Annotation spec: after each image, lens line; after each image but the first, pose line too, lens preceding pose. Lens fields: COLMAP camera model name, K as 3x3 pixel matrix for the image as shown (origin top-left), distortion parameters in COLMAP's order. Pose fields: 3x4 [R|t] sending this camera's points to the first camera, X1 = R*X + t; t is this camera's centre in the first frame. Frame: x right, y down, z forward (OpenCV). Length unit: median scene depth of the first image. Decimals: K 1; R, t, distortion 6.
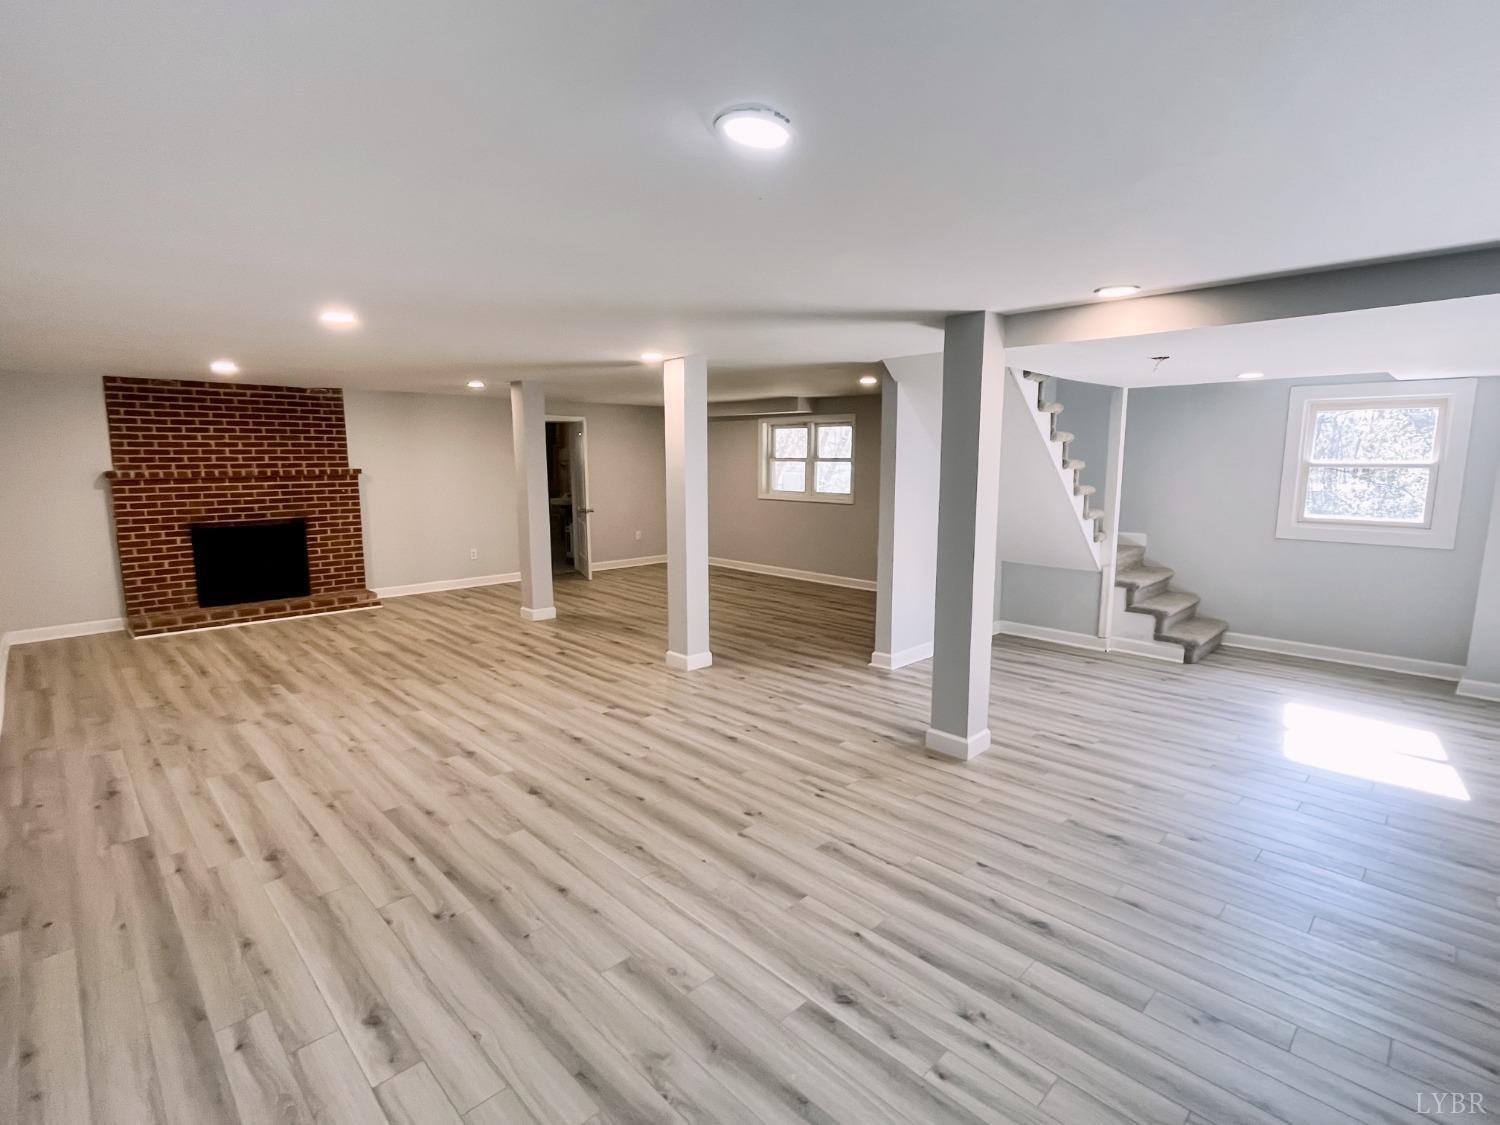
lens RADIAL K [[725.4, 0, 746.3], [0, 725.4, 561.9], [0, 0, 1]] dist [-0.001182, -0.000657]
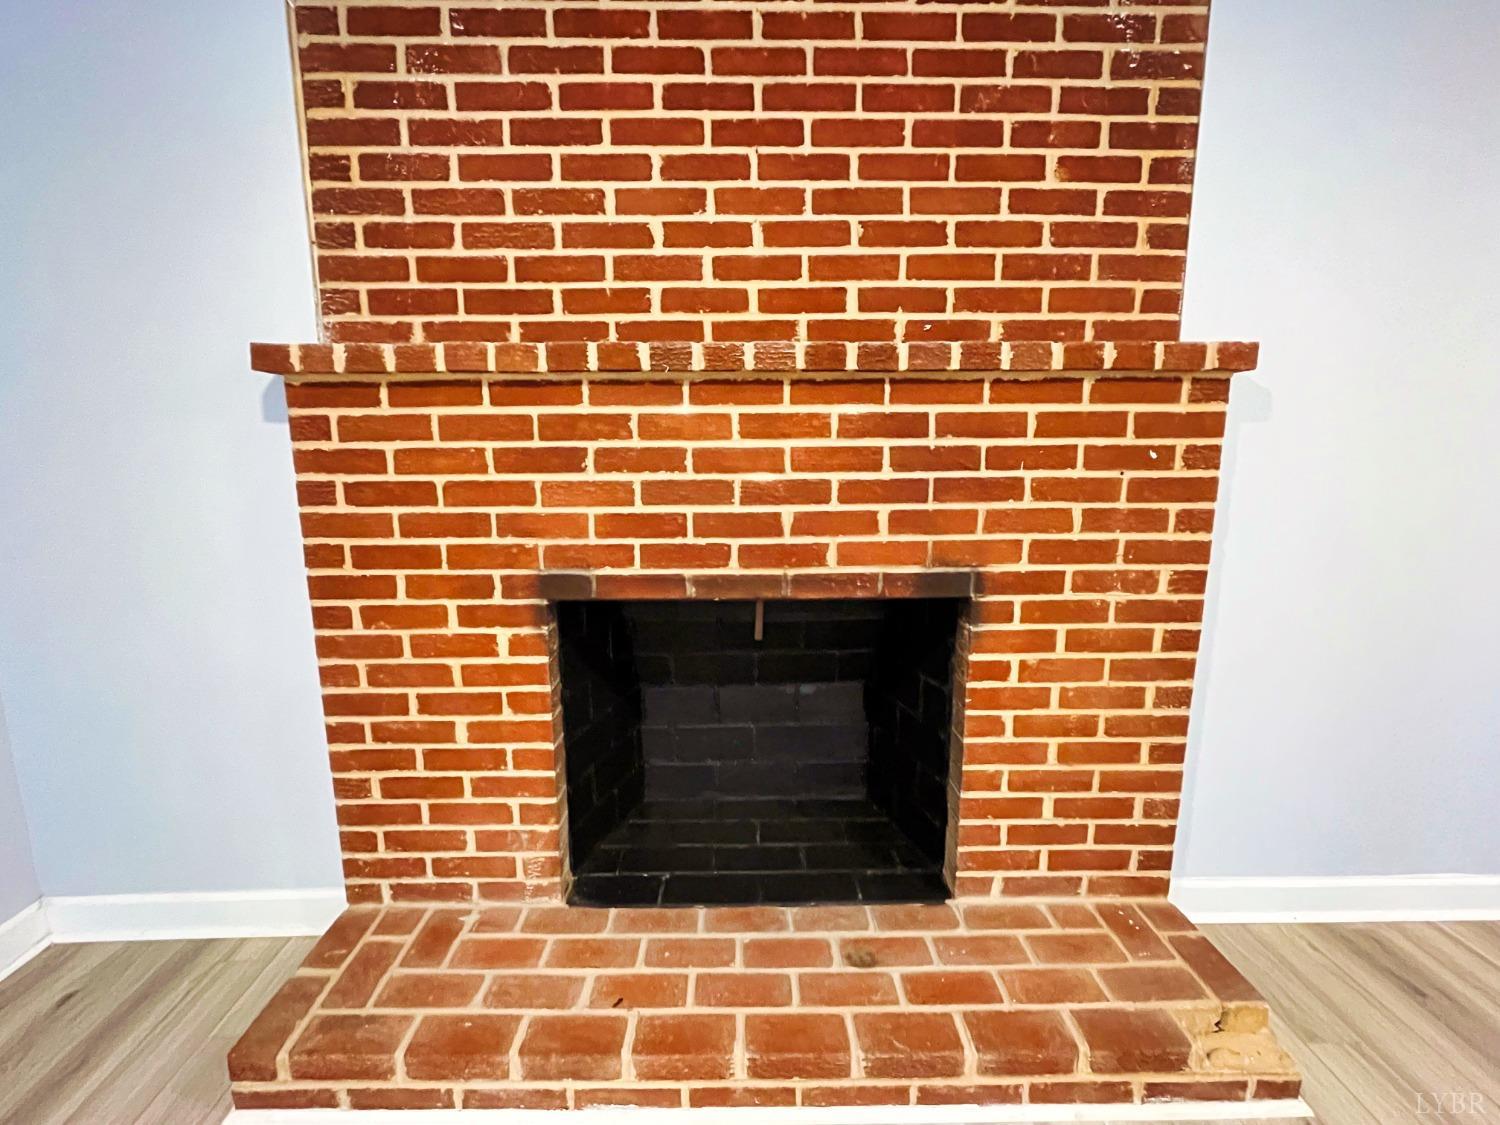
lens RADIAL K [[725.4, 0, 744.8], [0, 725.4, 561.8], [0, 0, 1]] dist [-0.001182, -0.000657]
pose [[0.727560, 0.114802, -0.676371, -0.548482], [-0.098620, 0.993161, 0.062488, -0.076505], [0.678919, 0.021240, 0.733906, 0.850626]]
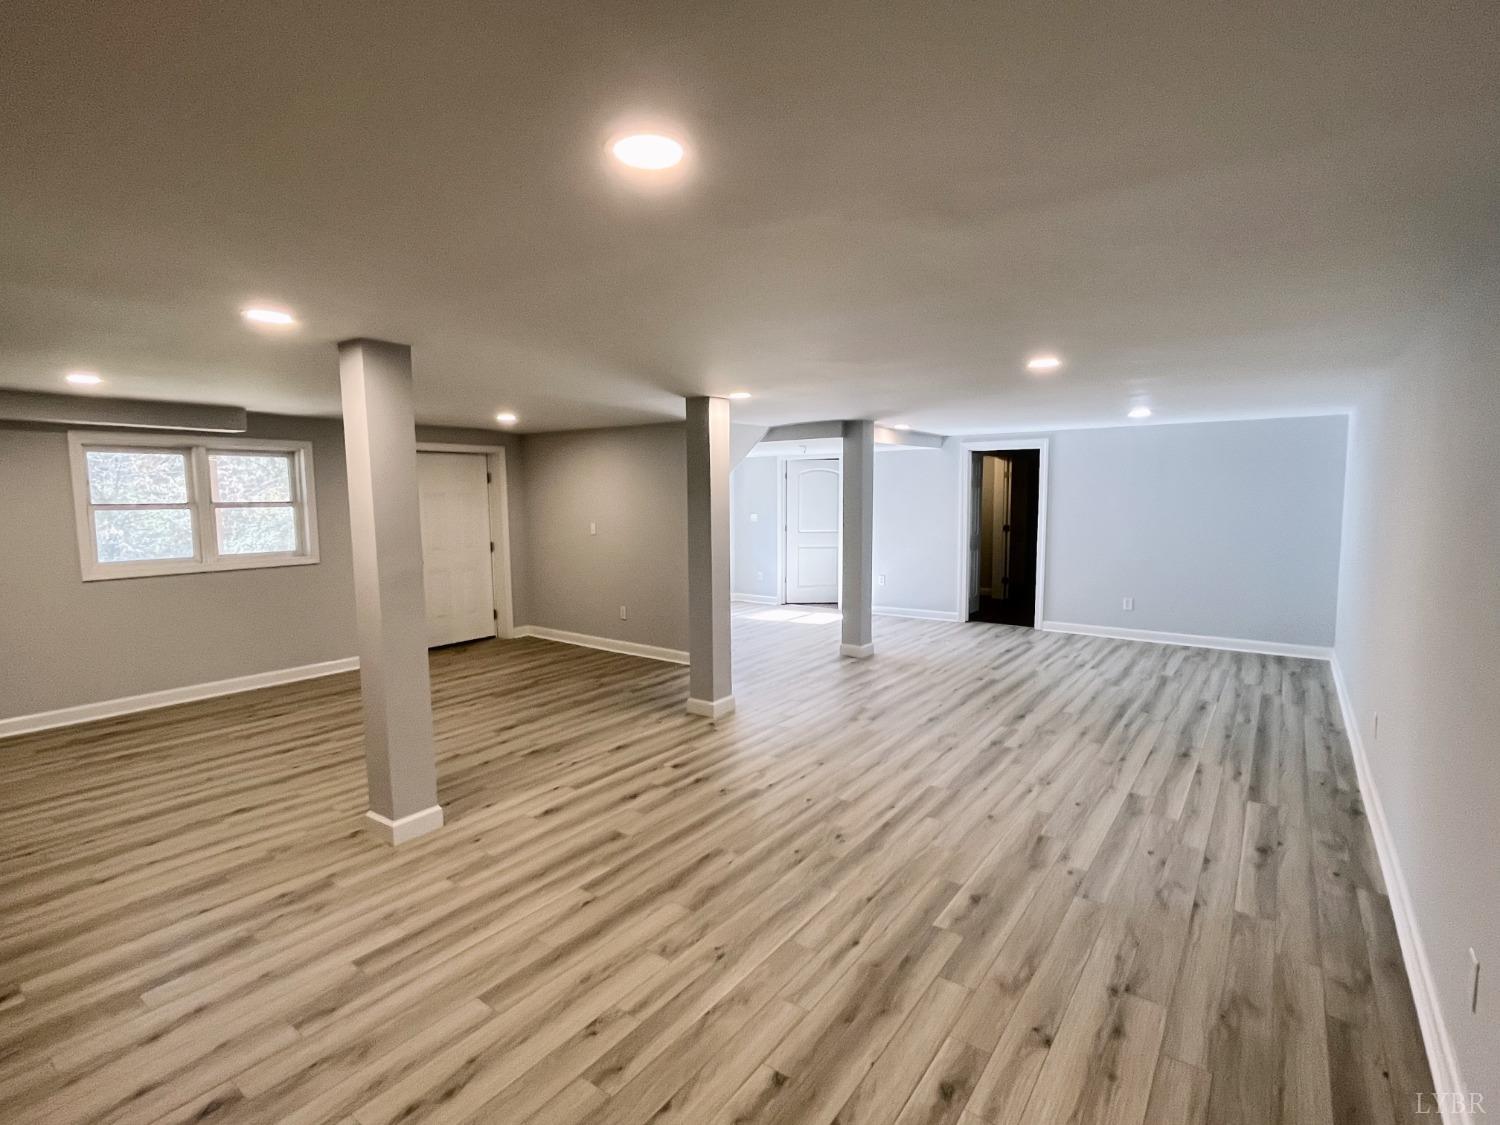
lens RADIAL K [[725.4, 0, 748.0], [0, 725.4, 563.7], [0, 0, 1]] dist [-0.001182, -0.000657]
pose [[-0.157564, -0.093445, 0.983078, -1.094906], [0.149824, 0.981726, 0.117329, -0.168494], [-0.976077, 0.165775, -0.140685, 1.137008]]
